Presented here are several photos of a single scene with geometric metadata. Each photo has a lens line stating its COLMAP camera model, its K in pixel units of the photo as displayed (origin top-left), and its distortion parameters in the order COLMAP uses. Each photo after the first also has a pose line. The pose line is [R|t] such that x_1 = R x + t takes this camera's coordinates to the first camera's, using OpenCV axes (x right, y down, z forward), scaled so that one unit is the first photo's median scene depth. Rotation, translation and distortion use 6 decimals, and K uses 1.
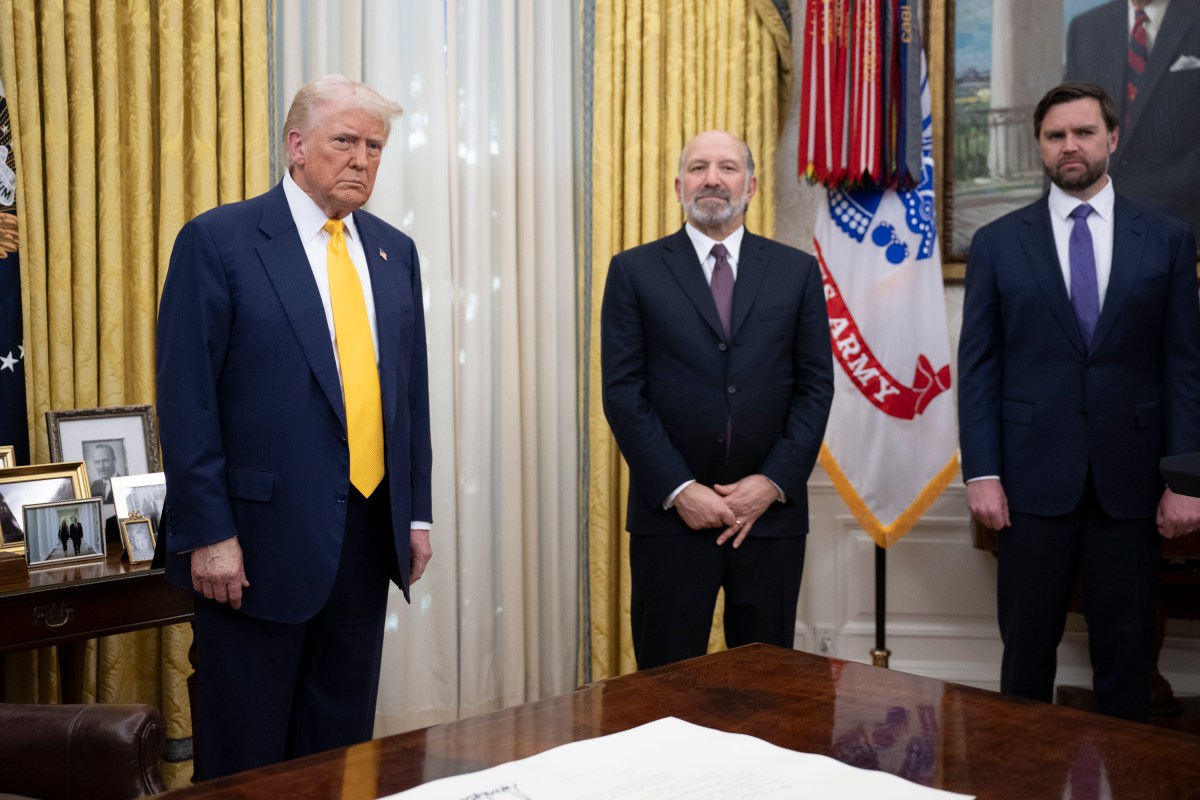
lens RADIAL K [[1622.1, 0, 562.0], [0, 1622.1, 325.0], [0, 0, 1]] dist [0.041874, 0.118044]
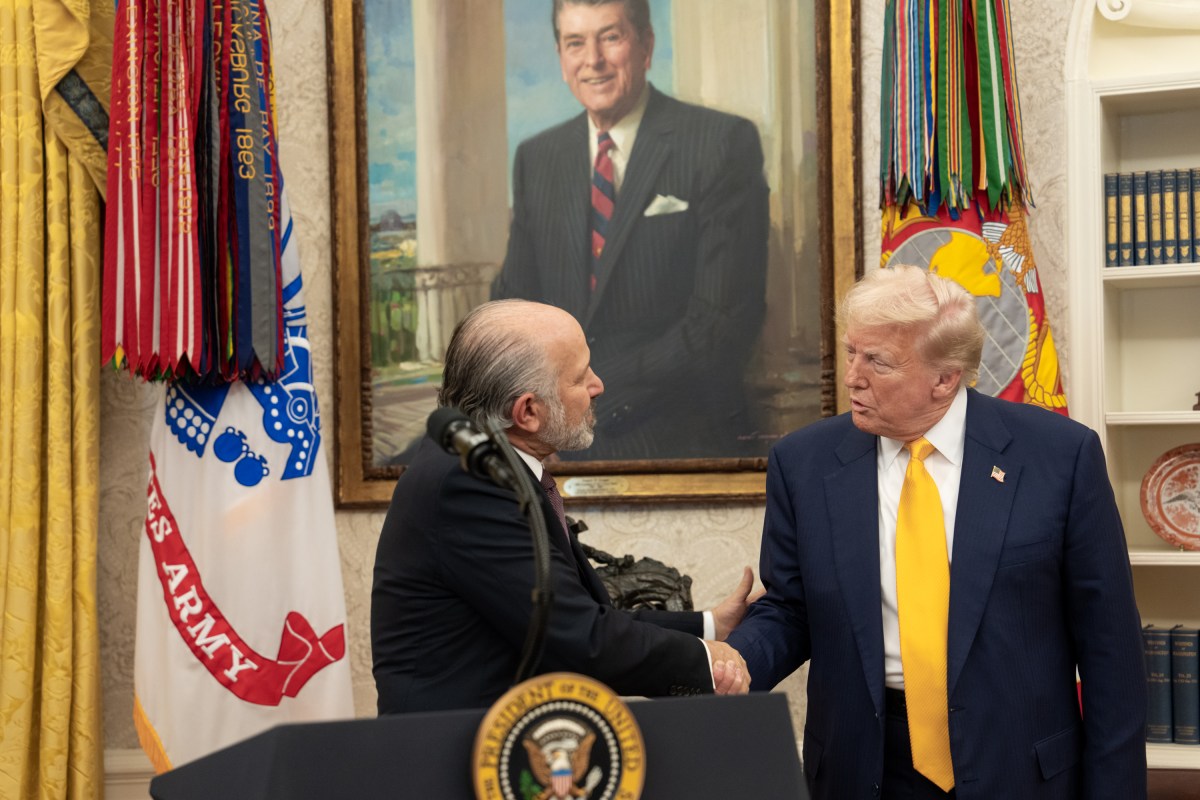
lens RADIAL K [[2336.1, 0, 624.5], [0, 2336.1, 416.9], [0, 0, 1]] dist [0.305720, -0.165980]
pose [[0.997192, -0.015842, 0.073188, 0.290281], [0.019591, 0.998518, -0.050782, -0.011913], [-0.072275, 0.052073, 0.996024, -0.043410]]
